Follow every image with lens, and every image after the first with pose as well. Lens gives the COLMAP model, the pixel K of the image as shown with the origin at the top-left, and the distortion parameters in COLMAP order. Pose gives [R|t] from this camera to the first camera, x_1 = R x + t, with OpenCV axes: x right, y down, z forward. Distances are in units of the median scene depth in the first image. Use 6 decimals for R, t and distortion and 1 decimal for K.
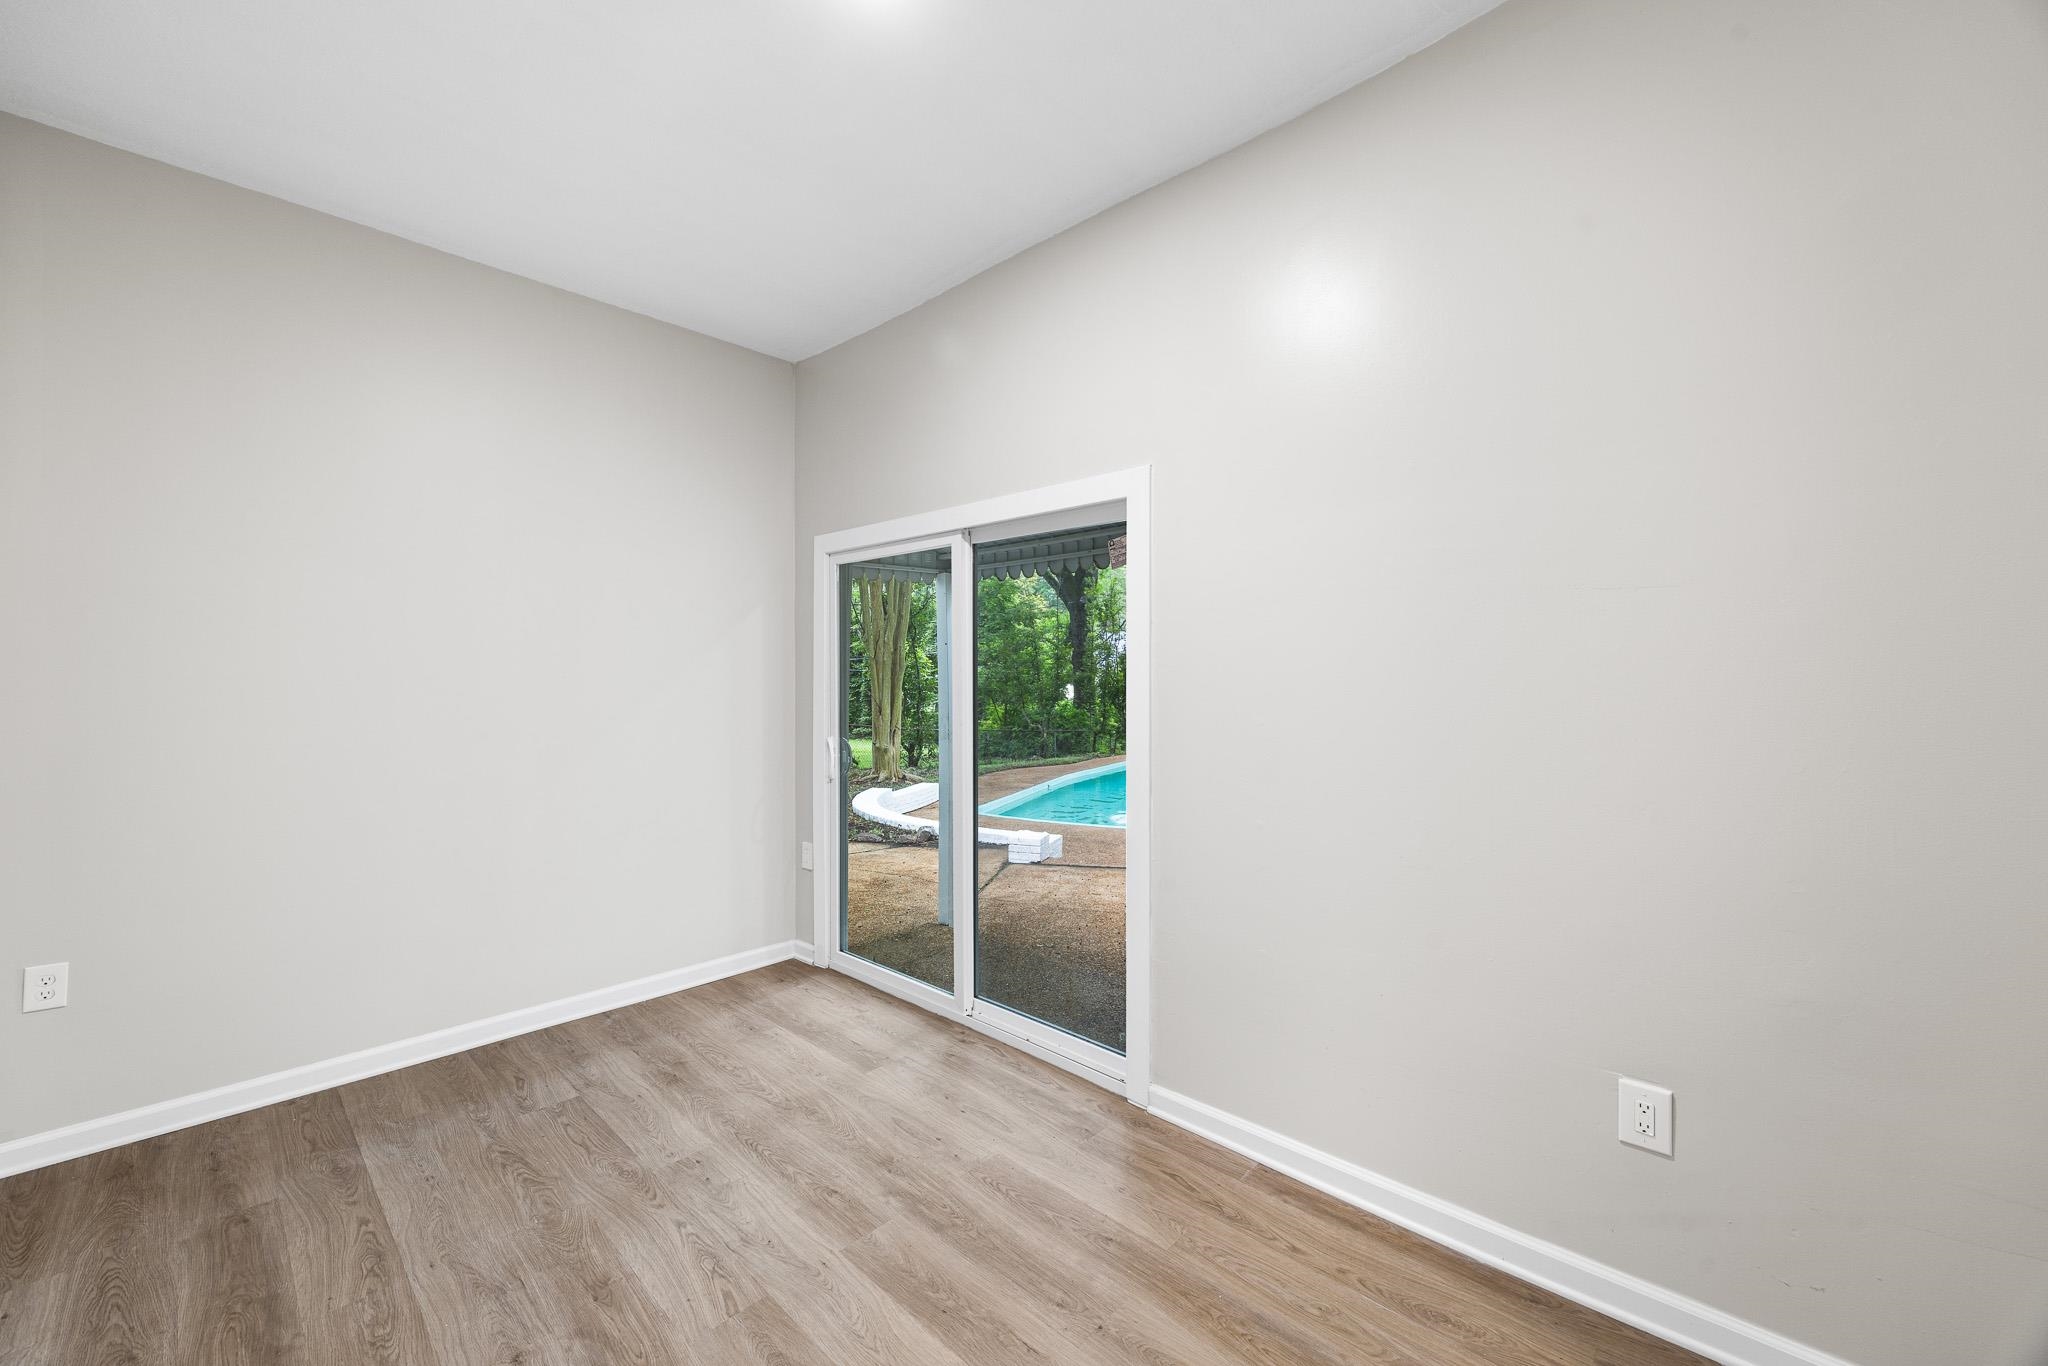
lens RADIAL K [[782.8, 0, 1043.9], [0, 782.8, 688.4], [0, 0, 1]] dist [-0.010564, 0.000729]
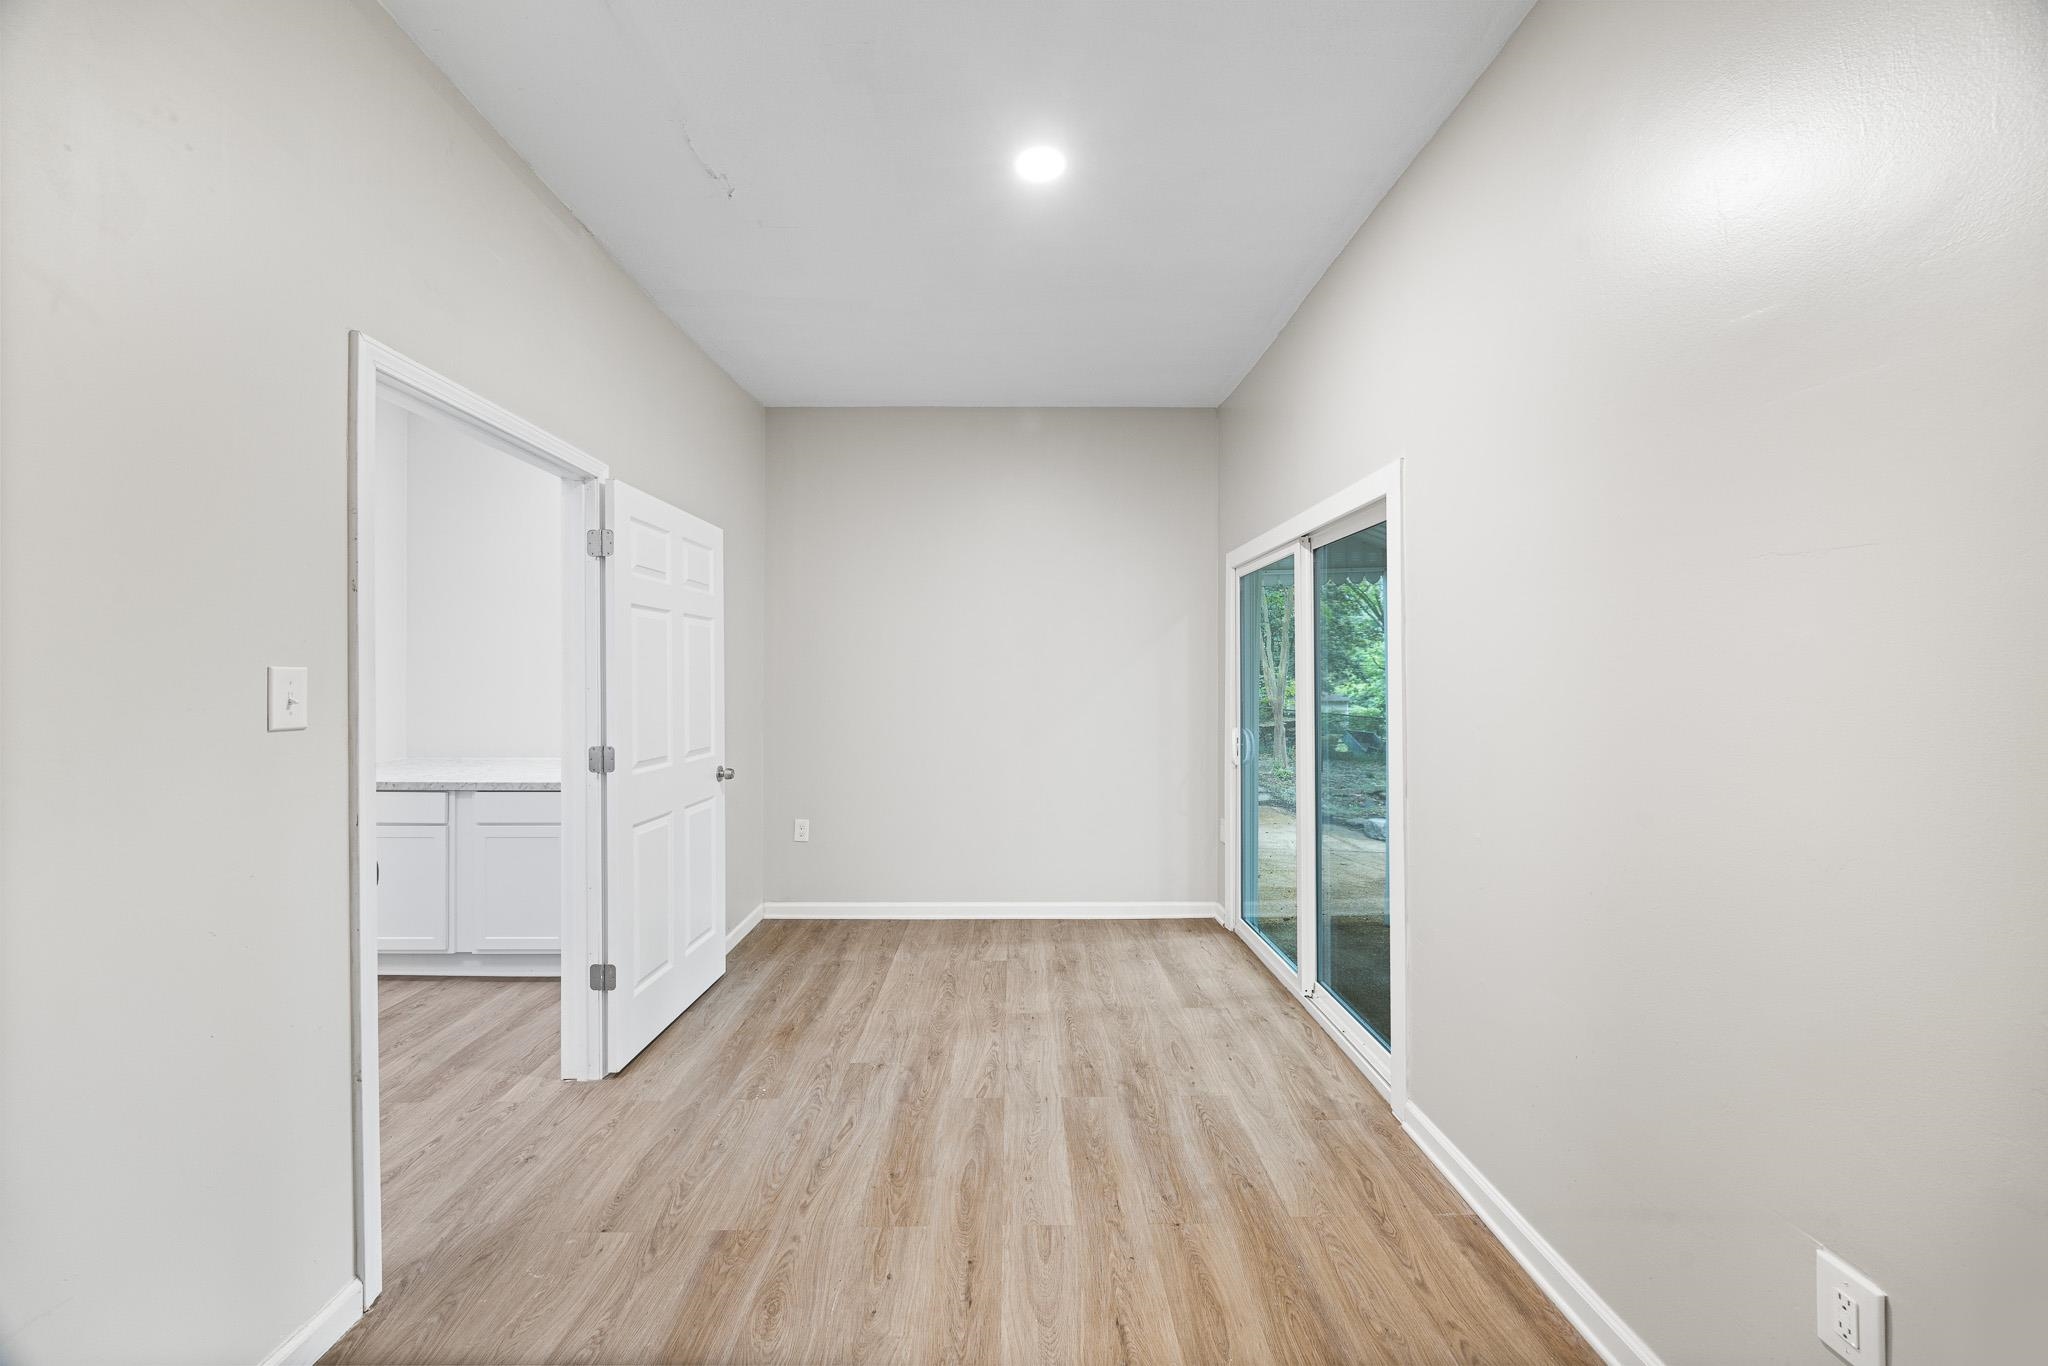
lens RADIAL K [[782.8, 0, 1053.1], [0, 782.8, 672.5], [0, 0, 1]] dist [-0.010564, 0.000729]
pose [[0.705183, -0.006365, -0.708997, 0.543553], [-0.005328, 0.999884, -0.014275, -0.001755], [0.709006, 0.013844, 0.705067, 0.010790]]
